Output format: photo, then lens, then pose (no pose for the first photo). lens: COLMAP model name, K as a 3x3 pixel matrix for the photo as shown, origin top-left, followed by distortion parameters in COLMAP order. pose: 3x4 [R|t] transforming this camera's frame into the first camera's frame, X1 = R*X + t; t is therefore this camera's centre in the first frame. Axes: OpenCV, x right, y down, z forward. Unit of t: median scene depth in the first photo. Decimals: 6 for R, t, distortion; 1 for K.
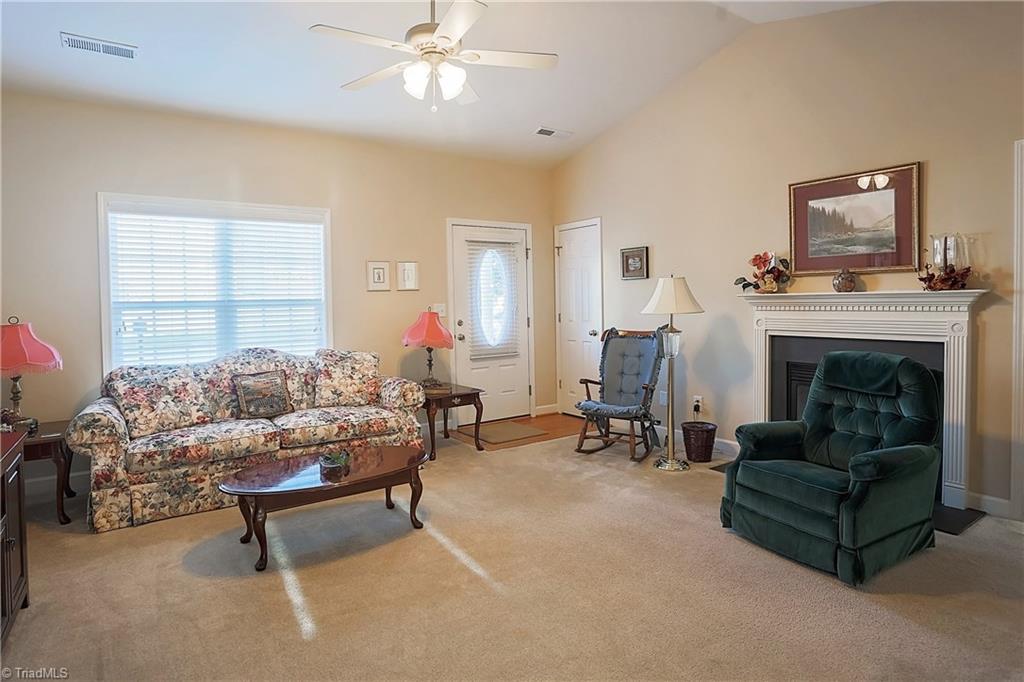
lens RADIAL K [[559.5, 0, 512.0], [0, 559.5, 341.0], [0, 0, 1]] dist [-0.080846, 0.031154]
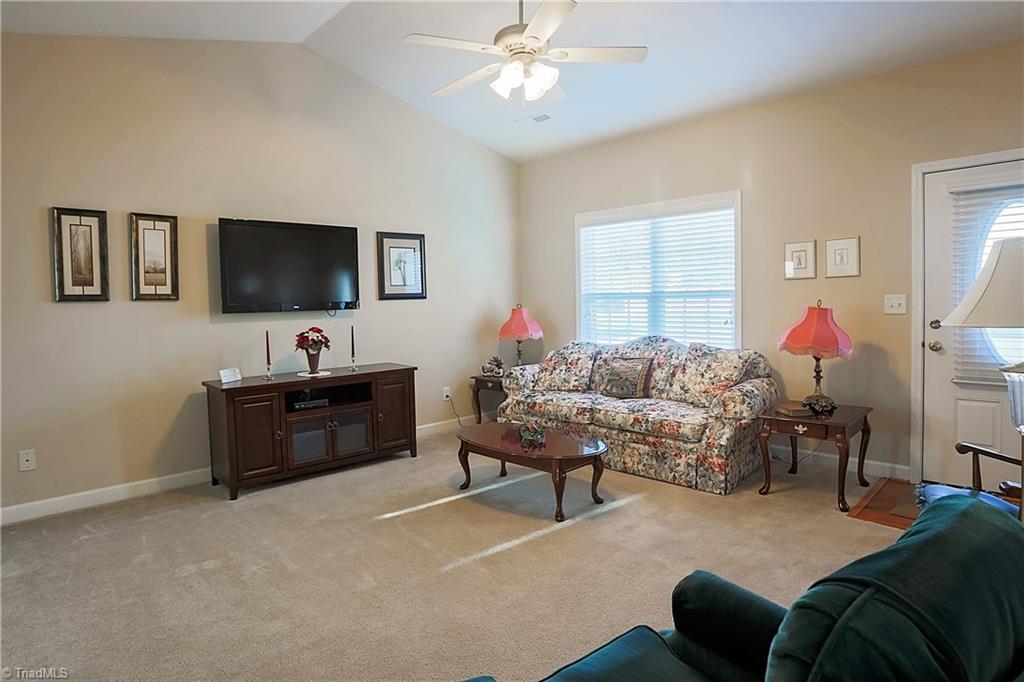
lens RADIAL K [[598.7, 0, 504.2], [0, 598.7, 322.3], [0, 0, 1]] dist [-0.069252, 0.022207]
pose [[0.131206, 0.048464, -0.990170, 0.652294], [-0.050669, 0.997827, 0.042125, -0.048400], [0.990059, 0.044644, 0.133376, 0.547728]]
